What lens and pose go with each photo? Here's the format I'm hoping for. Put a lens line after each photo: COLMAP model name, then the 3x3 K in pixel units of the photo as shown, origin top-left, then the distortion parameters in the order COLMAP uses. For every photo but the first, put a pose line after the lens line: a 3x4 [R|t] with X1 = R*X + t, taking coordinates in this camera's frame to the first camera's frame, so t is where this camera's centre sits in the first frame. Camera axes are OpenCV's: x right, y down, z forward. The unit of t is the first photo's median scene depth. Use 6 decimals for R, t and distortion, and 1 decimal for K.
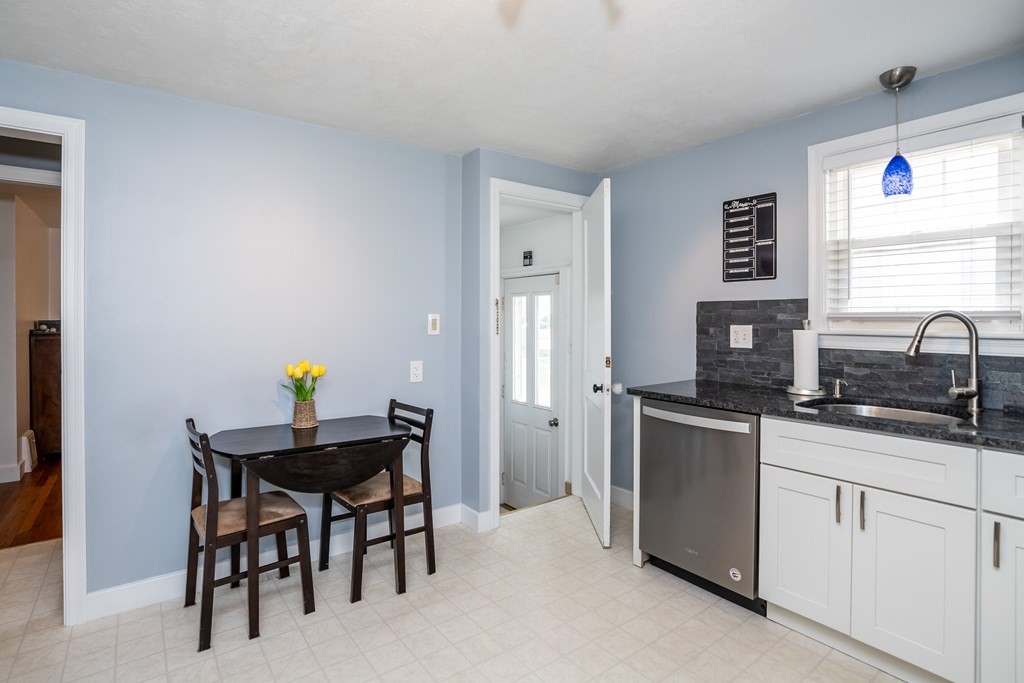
lens RADIAL K [[525.1, 0, 509.7], [0, 525.1, 322.7], [0, 0, 1]] dist [-0.029274, 0.000548]
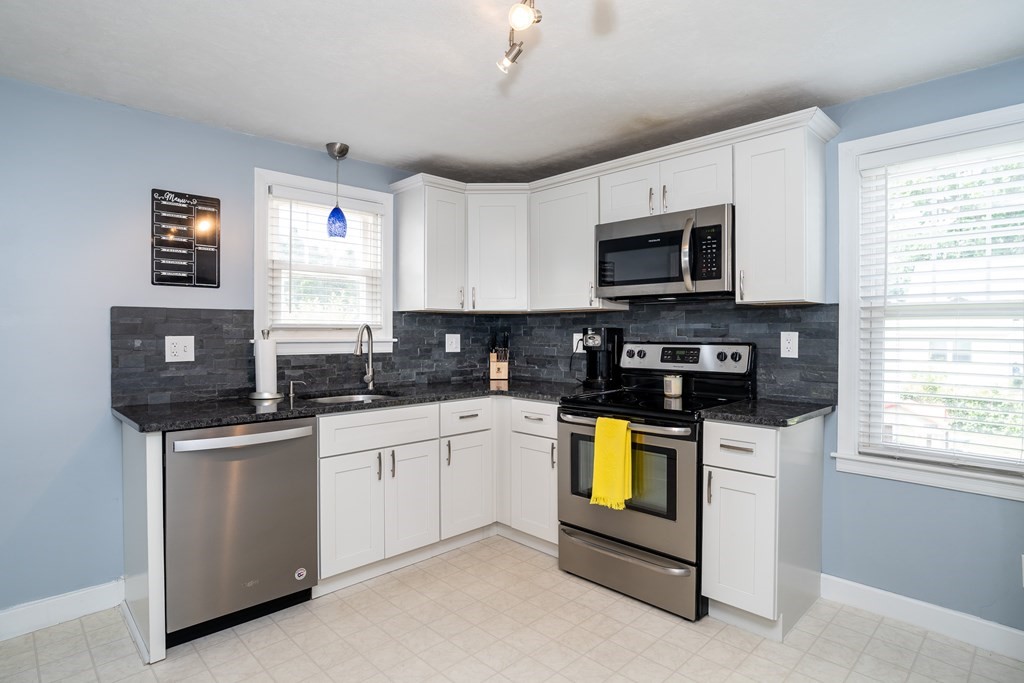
lens RADIAL K [[546.9, 0, 511.9], [0, 546.9, 337.5], [0, 0, 1]] dist [0.003813, 0.001073]
pose [[-0.125553, -0.016379, 0.991952, -0.603266], [0.002663, 0.999855, 0.016847, -0.007290], [-0.992083, 0.004757, -0.125491, 0.608660]]
